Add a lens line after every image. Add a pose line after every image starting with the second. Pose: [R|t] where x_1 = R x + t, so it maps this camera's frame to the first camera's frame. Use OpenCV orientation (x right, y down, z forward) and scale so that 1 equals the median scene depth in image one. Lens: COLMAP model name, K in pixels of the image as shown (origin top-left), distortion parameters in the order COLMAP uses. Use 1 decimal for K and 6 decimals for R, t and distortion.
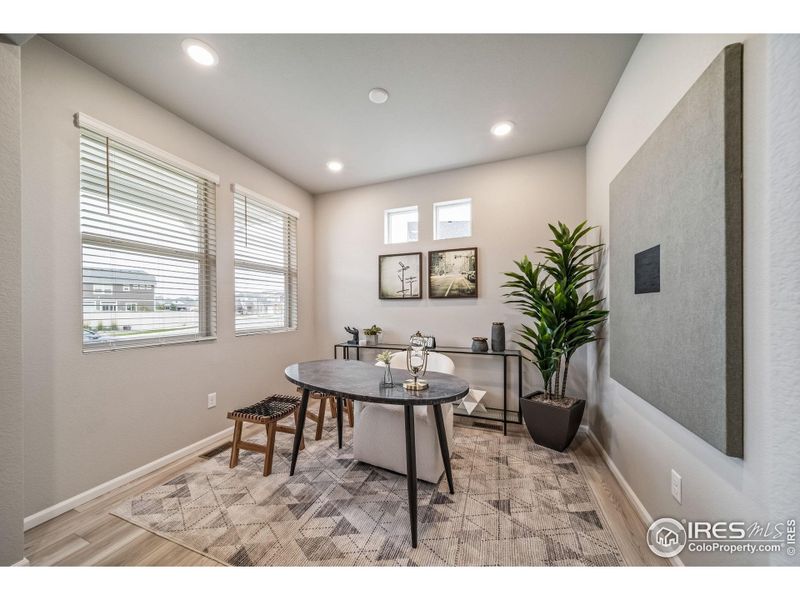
lens RADIAL K [[284.7, 0, 391.6], [0, 284.7, 308.8], [0, 0, 1]] dist [0.001210, -0.000026]
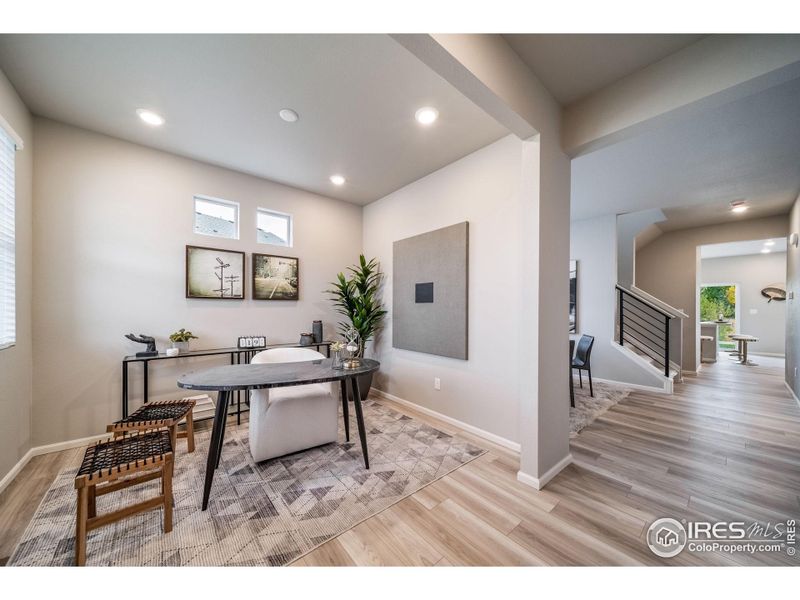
lens RADIAL K [[284.7, 0, 391.6], [0, 284.7, 308.8], [0, 0, 1]] dist [0.001210, -0.000026]
pose [[0.482034, 0.004189, 0.876142, -0.547834], [-0.002486, 0.999991, -0.003414, -0.000385], [-0.876149, -0.000532, 0.482040, 0.079808]]
